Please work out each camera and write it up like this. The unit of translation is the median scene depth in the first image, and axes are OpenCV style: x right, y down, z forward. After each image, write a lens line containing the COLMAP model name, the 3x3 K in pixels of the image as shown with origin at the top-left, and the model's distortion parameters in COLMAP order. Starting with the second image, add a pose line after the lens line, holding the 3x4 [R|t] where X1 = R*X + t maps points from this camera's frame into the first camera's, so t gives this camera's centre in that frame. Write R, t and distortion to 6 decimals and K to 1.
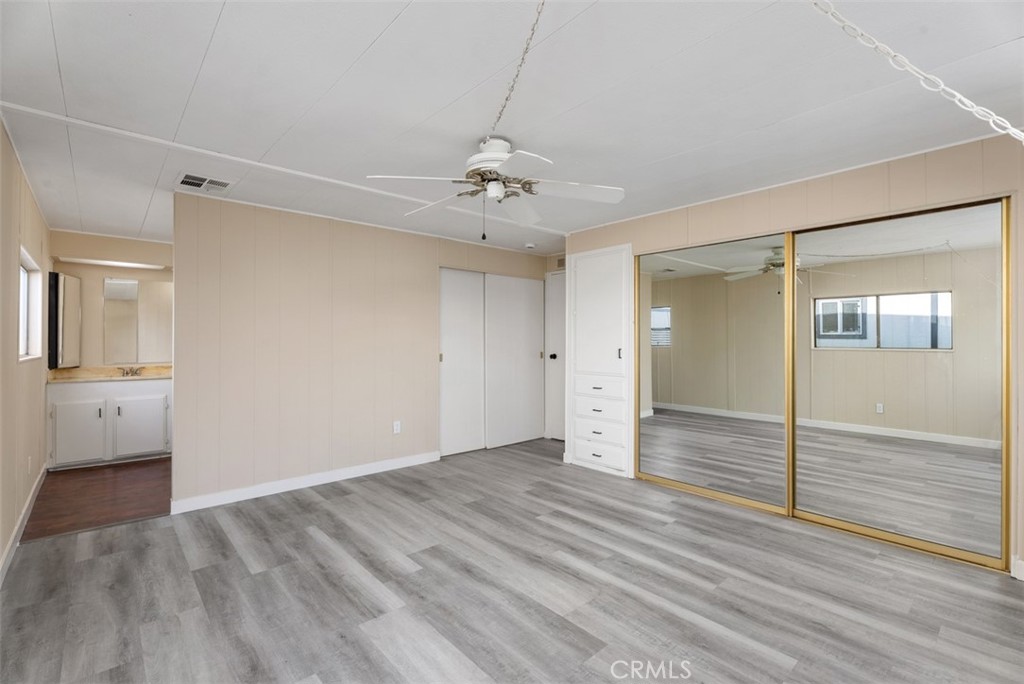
lens RADIAL K [[458.4, 0, 511.0], [0, 458.4, 338.1], [0, 0, 1]] dist [0.005945, -0.002260]
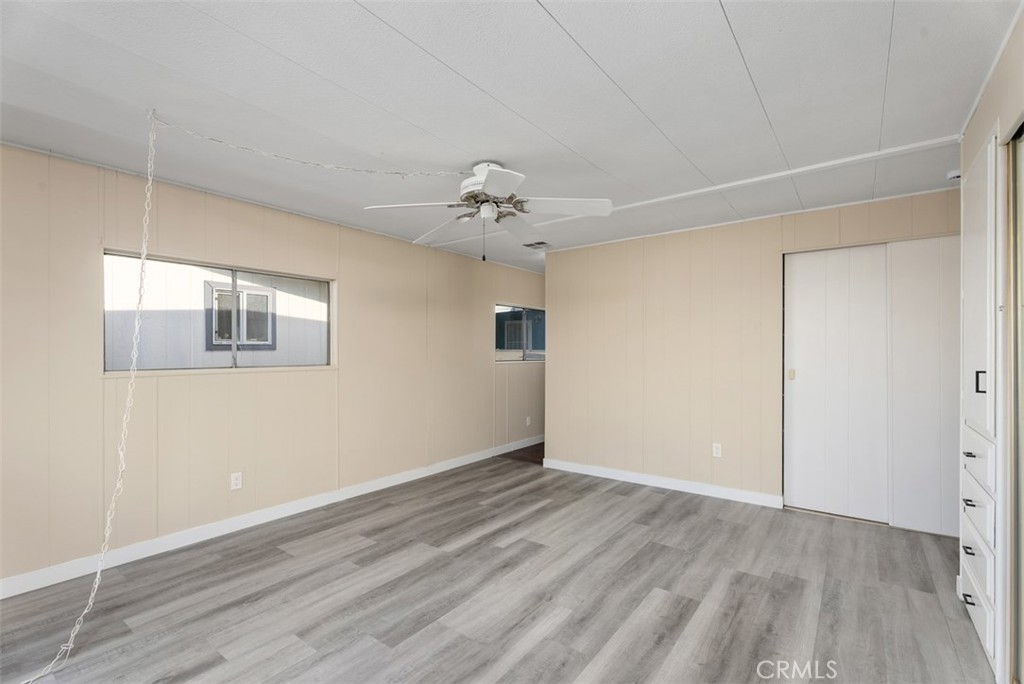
lens RADIAL K [[458.4, 0, 512.2], [0, 458.4, 351.5], [0, 0, 1]] dist [0.005945, -0.002260]
pose [[0.192766, -0.001374, -0.981244, 0.771342], [0.008920, 0.999960, 0.000352, 0.003256], [0.981204, -0.008821, 0.192771, 0.650134]]
